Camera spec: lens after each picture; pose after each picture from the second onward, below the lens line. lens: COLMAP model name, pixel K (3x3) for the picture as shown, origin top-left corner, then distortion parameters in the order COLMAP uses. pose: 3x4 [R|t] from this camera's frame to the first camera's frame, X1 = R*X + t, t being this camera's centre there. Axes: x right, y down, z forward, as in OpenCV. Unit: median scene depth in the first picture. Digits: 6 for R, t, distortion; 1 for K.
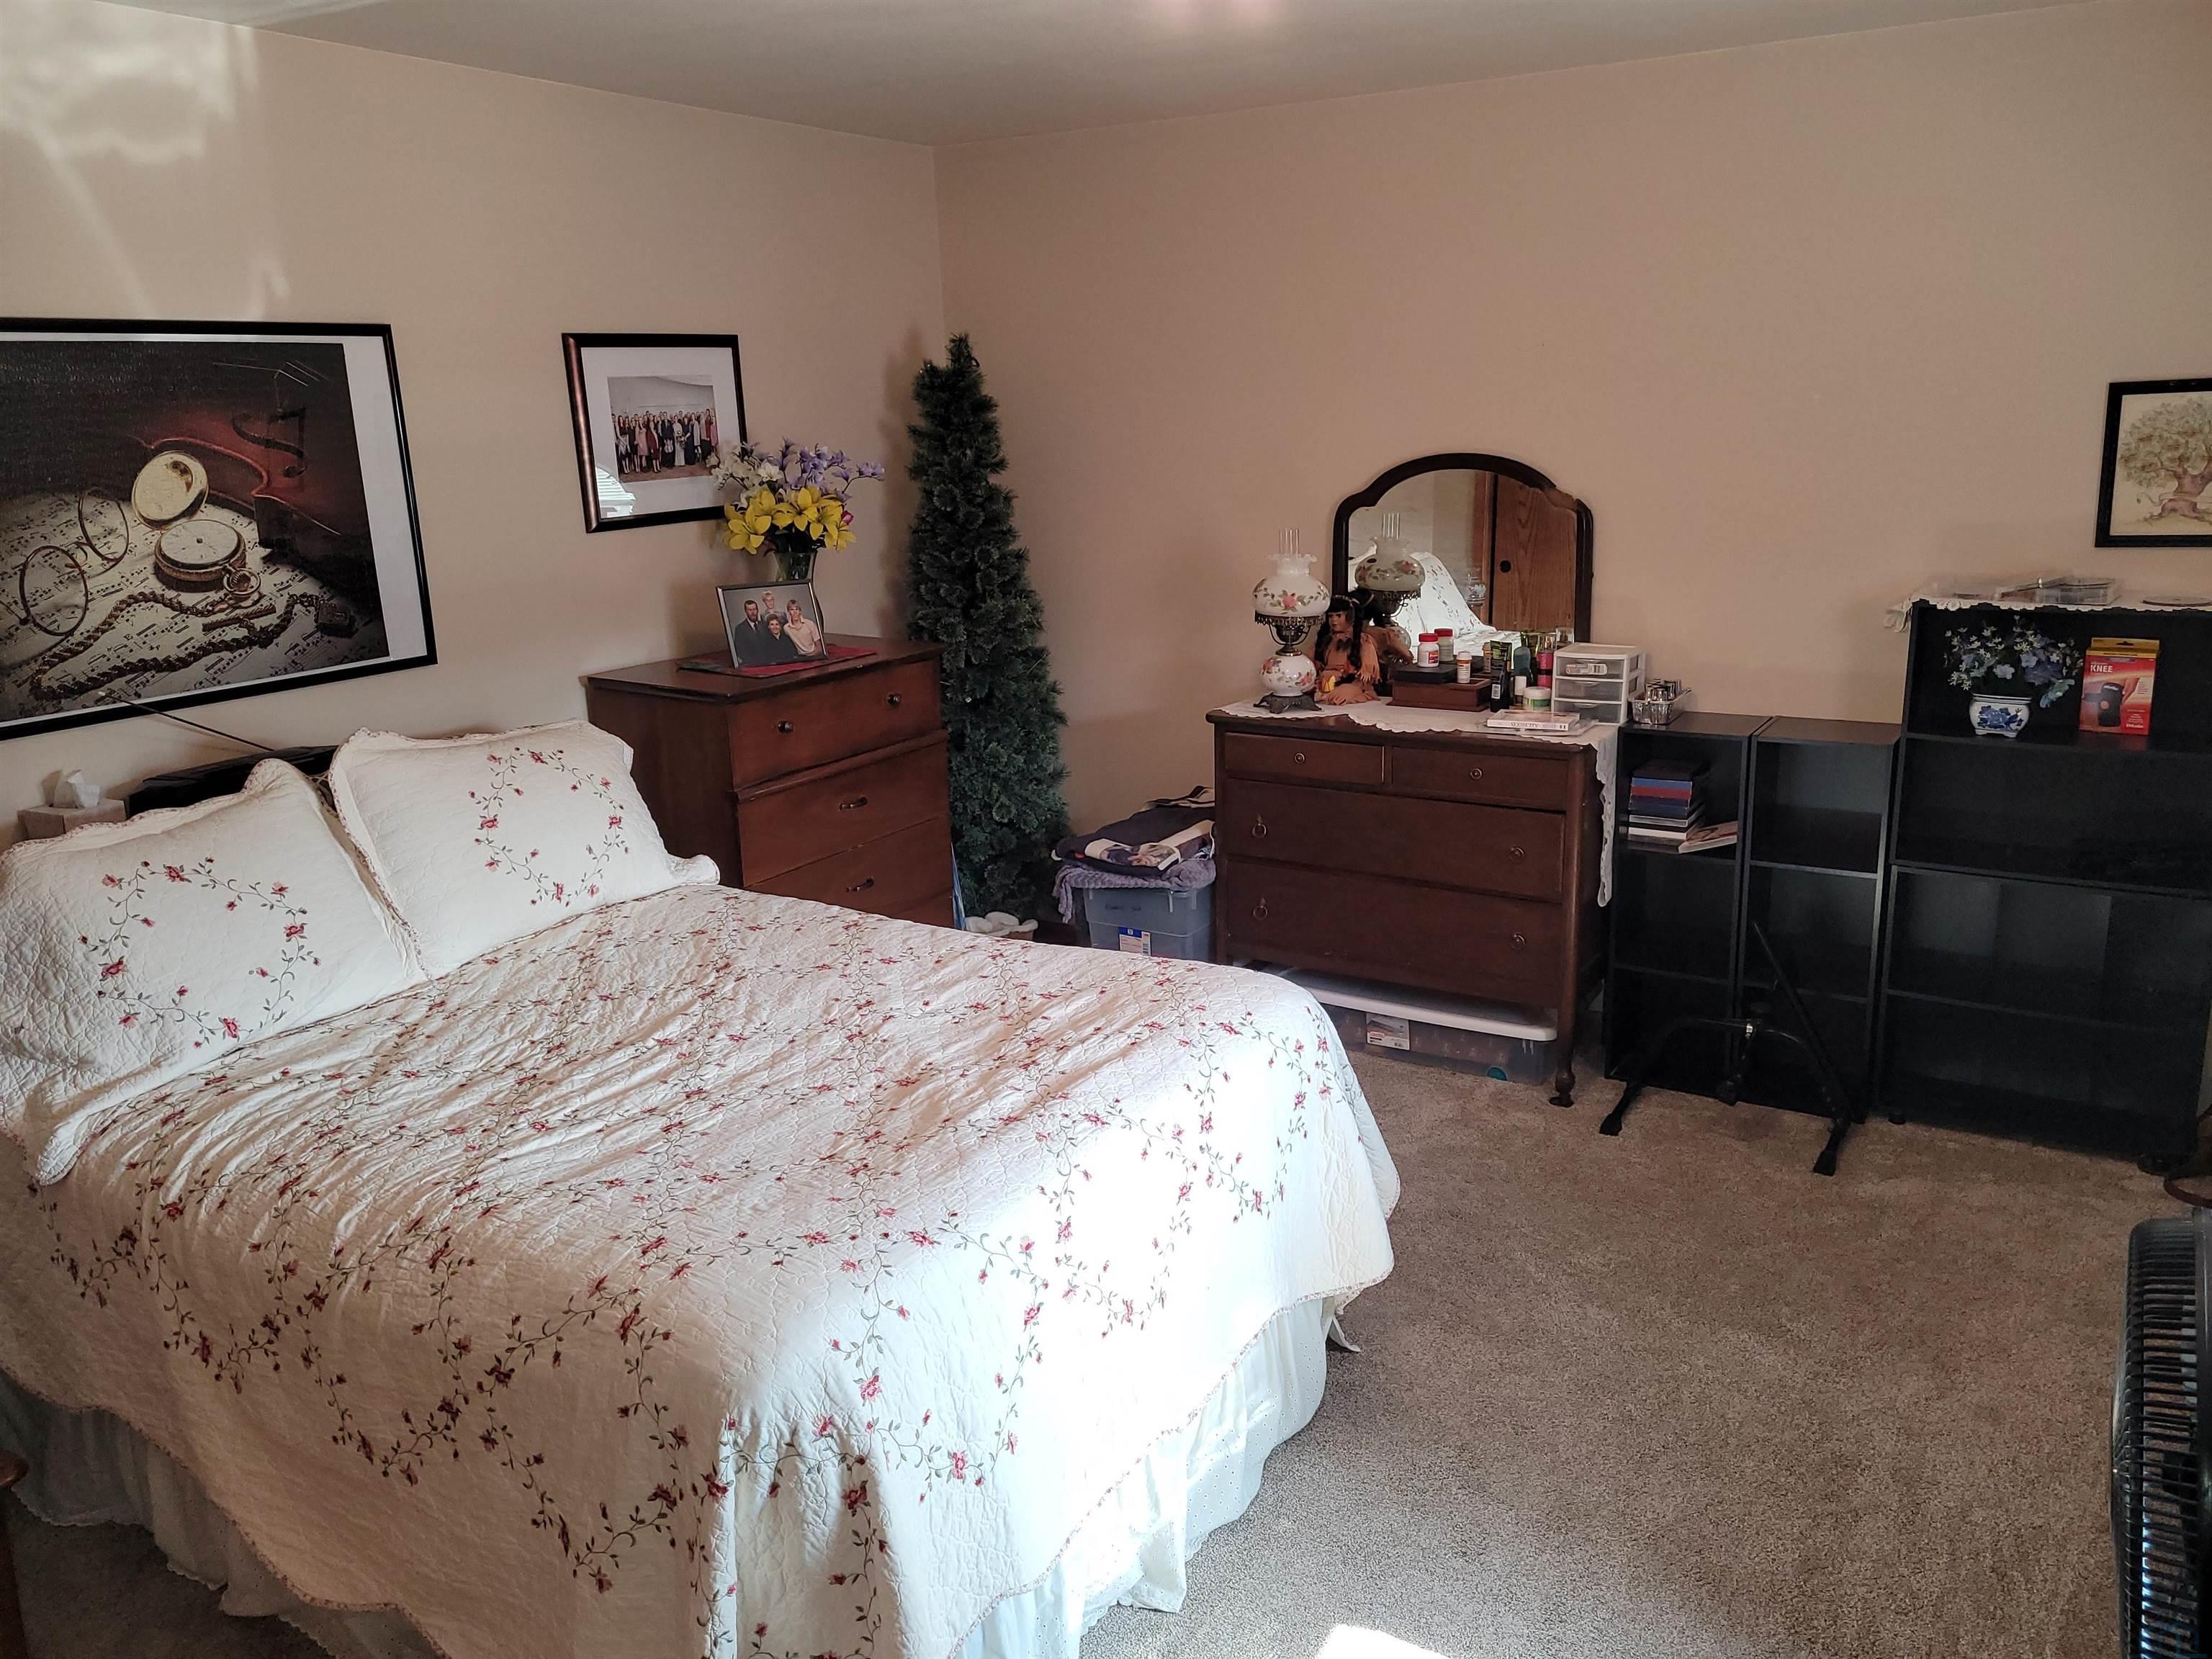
lens RADIAL K [[1654.9, 0, 1106.0], [0, 1654.9, 829.5], [0, 0, 1]] dist [0.070805, -0.066370]
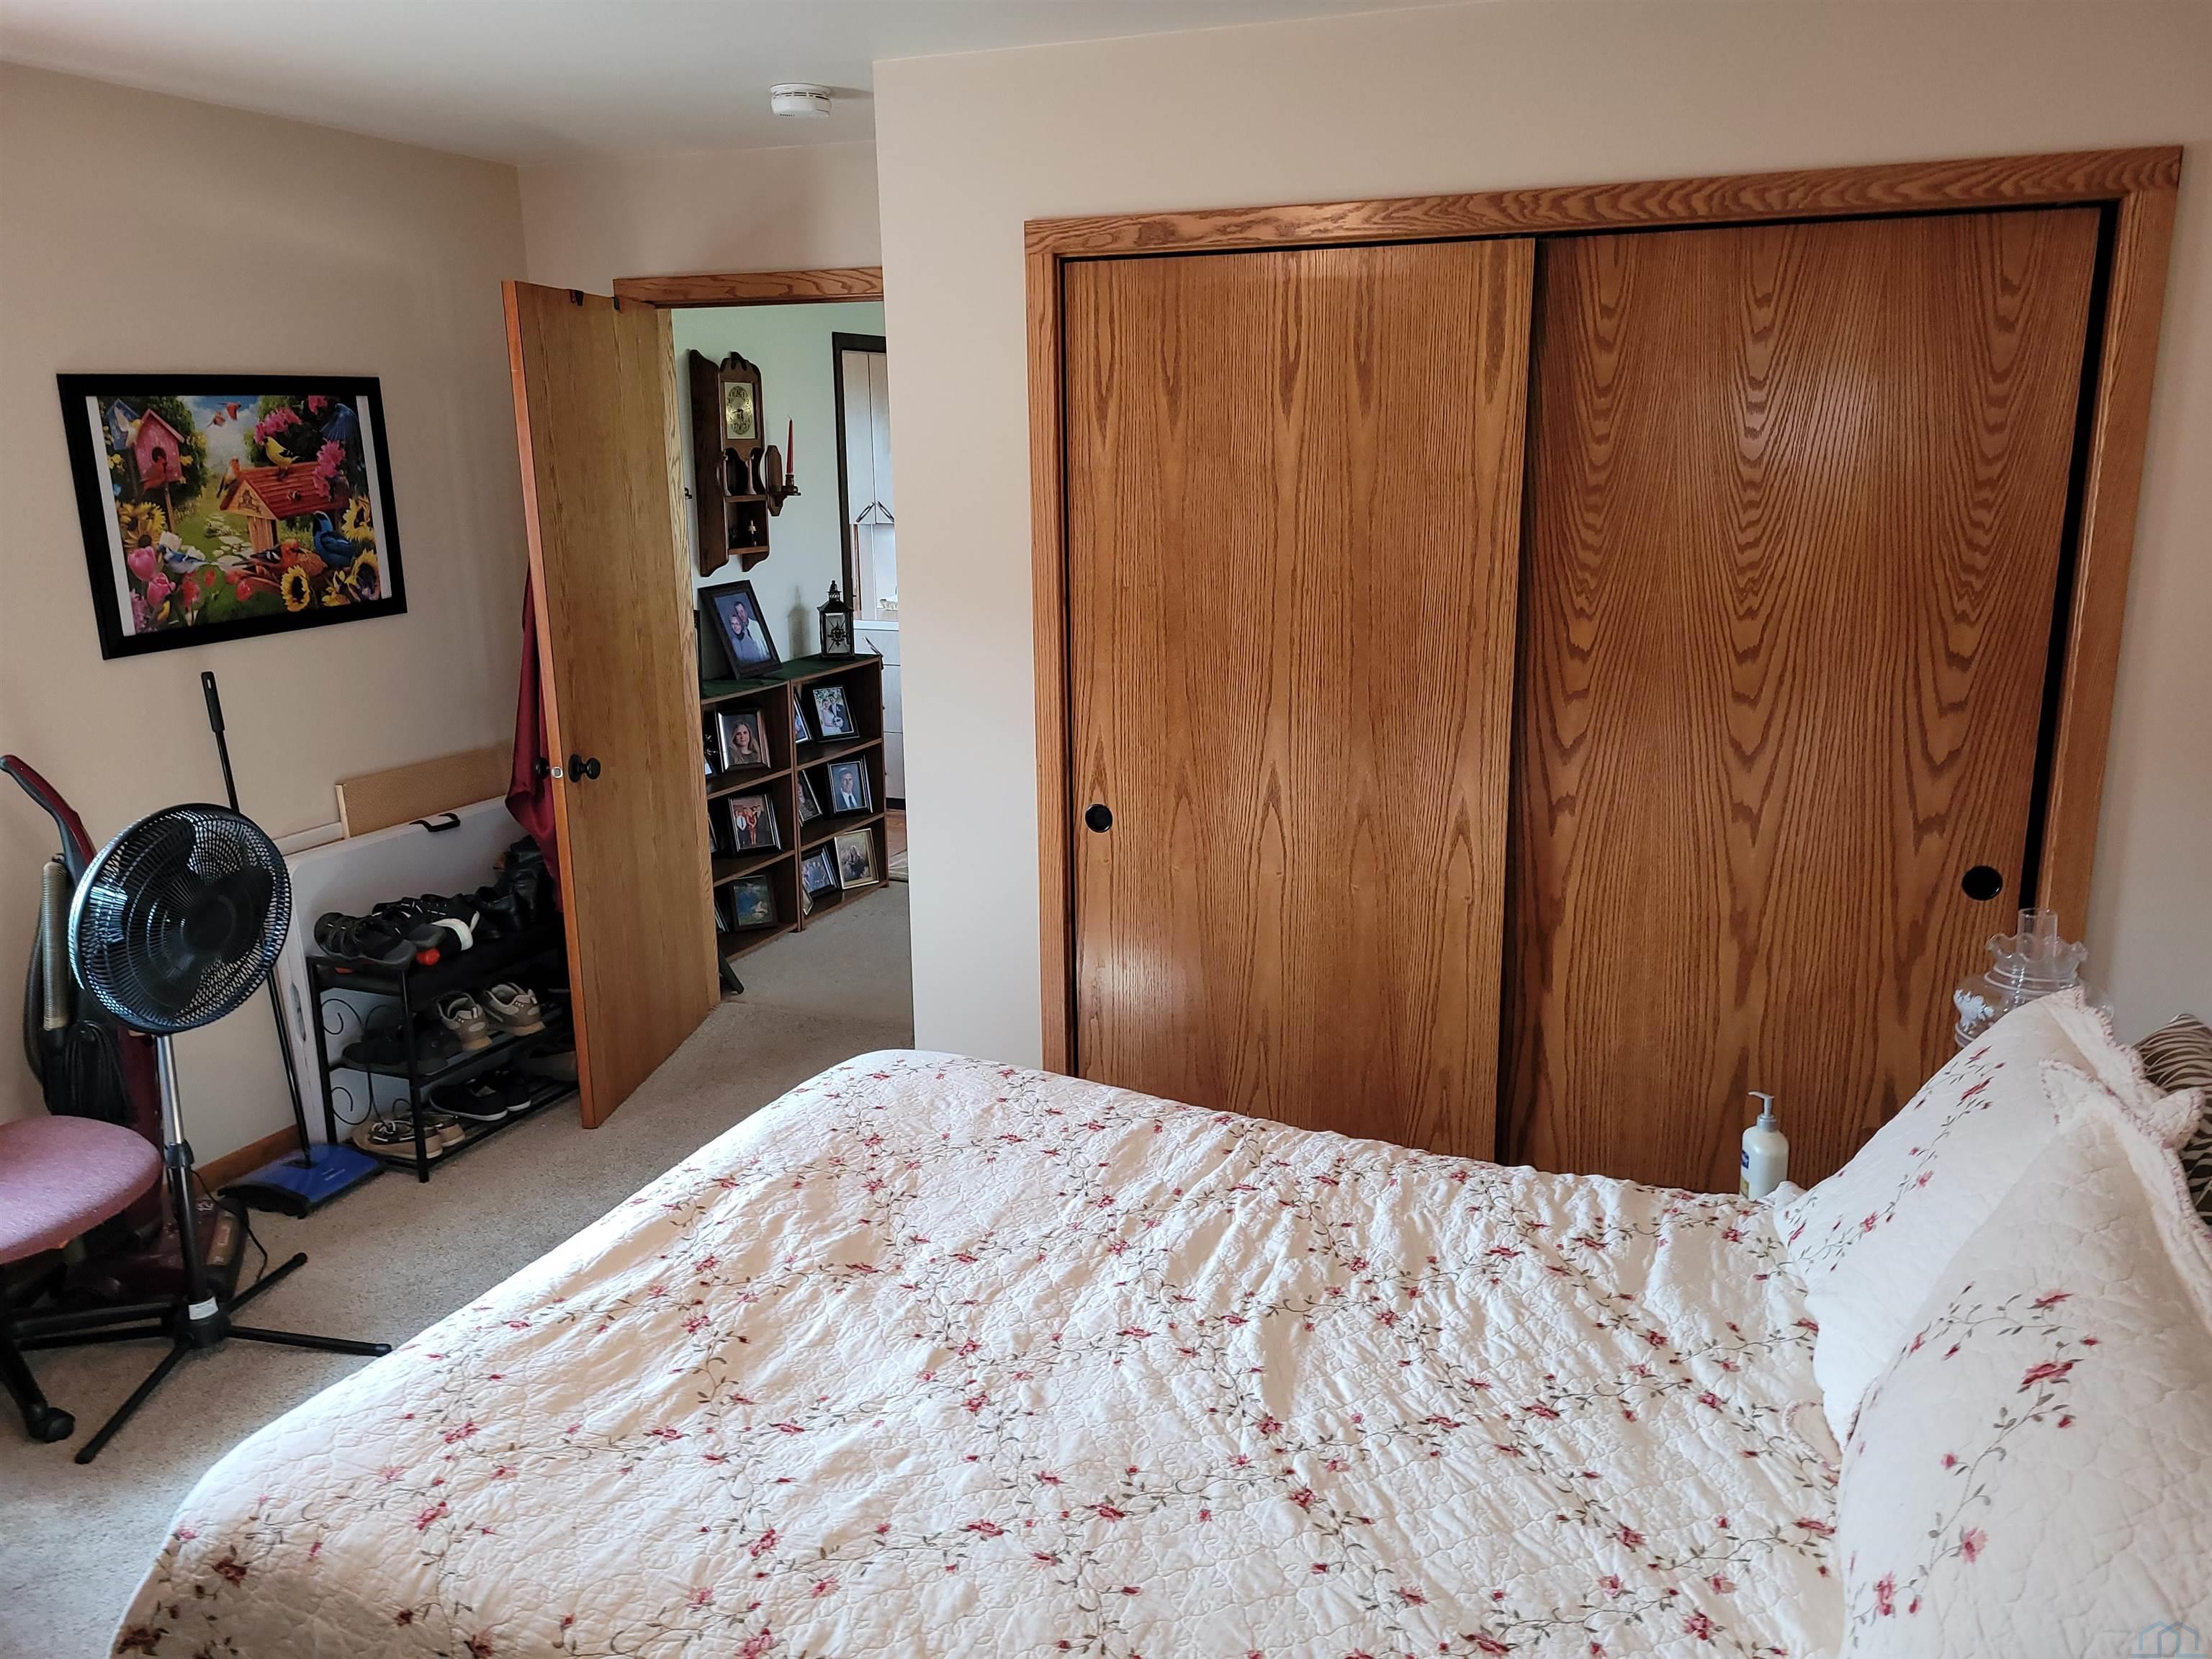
lens RADIAL K [[1654.9, 0, 1106.0], [0, 1654.9, 829.5], [0, 0, 1]] dist [0.070805, -0.066370]
pose [[-0.984852, 0.075693, -0.156000, -0.119120], [-0.006019, 0.884218, 0.467036, -0.392505], [0.173290, 0.460900, -0.870369, 1.536498]]
